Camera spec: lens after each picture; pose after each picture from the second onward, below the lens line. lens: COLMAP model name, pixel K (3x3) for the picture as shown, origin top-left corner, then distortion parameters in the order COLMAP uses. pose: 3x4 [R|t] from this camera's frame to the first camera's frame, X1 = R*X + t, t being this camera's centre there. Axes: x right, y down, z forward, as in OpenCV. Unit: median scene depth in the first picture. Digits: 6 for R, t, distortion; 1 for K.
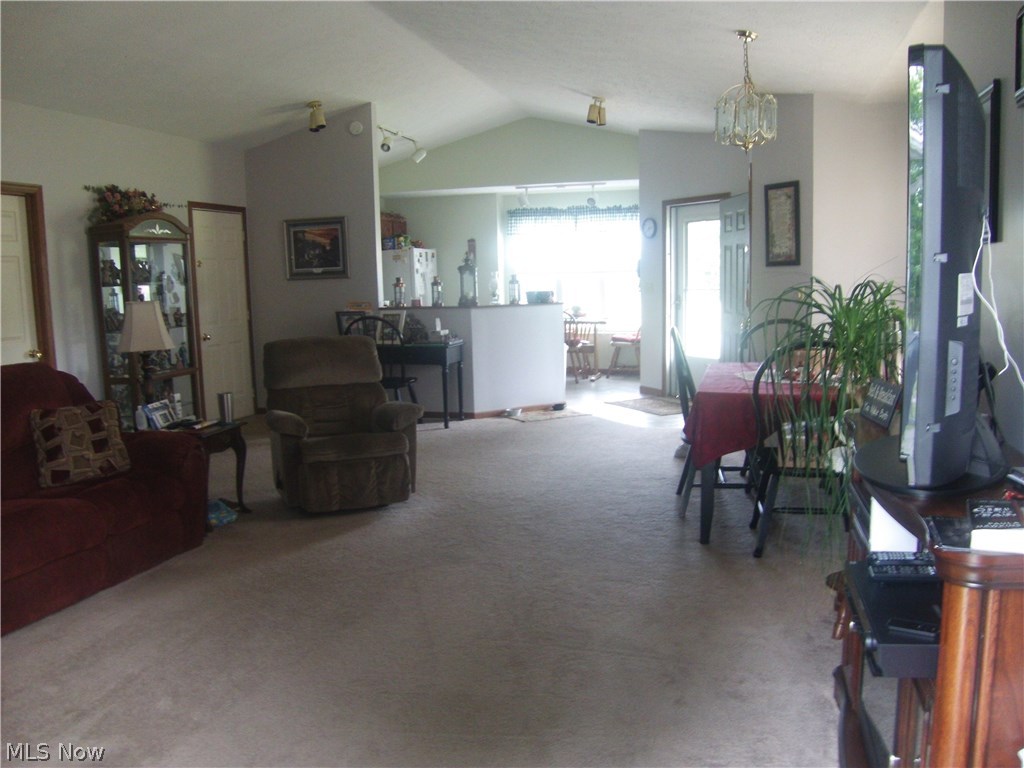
lens RADIAL K [[831.9, 0, 512.0], [0, 831.9, 384.0], [0, 0, 1]] dist [-0.136790, -0.005383]
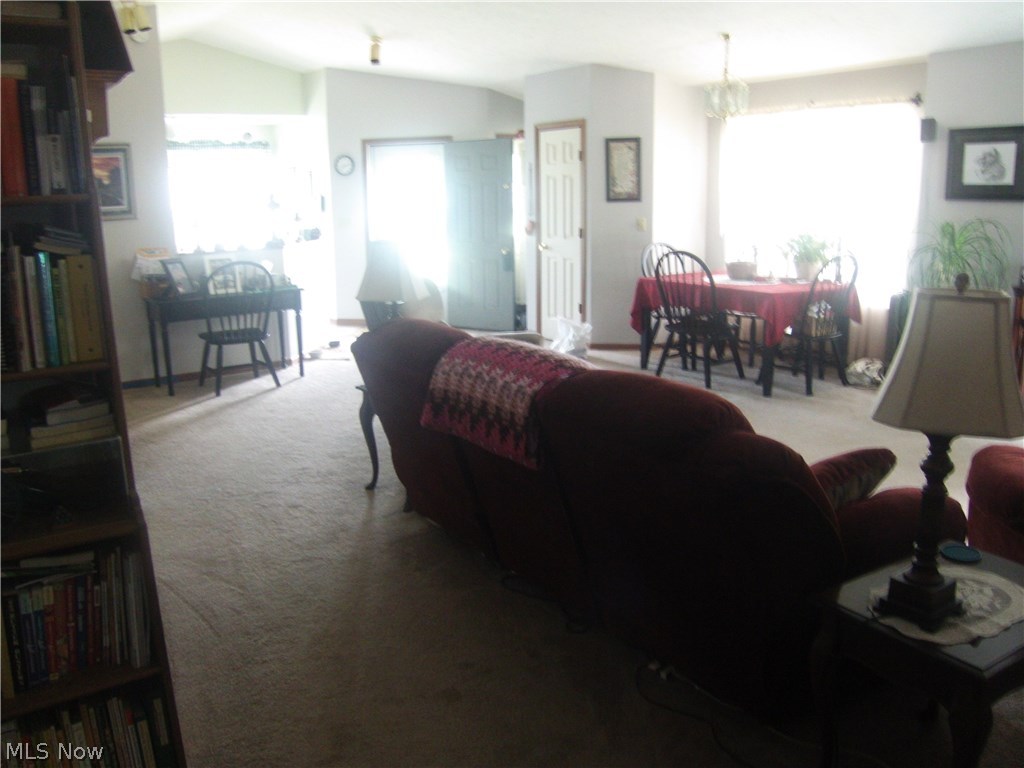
lens RADIAL K [[831.9, 0, 512.0], [0, 831.9, 384.0], [0, 0, 1]] dist [-0.136790, -0.005383]
pose [[0.629033, -0.160846, 0.760556, -0.830022], [0.104315, 0.986977, 0.122455, -0.036409], [-0.770348, 0.002309, 0.637620, 0.294230]]
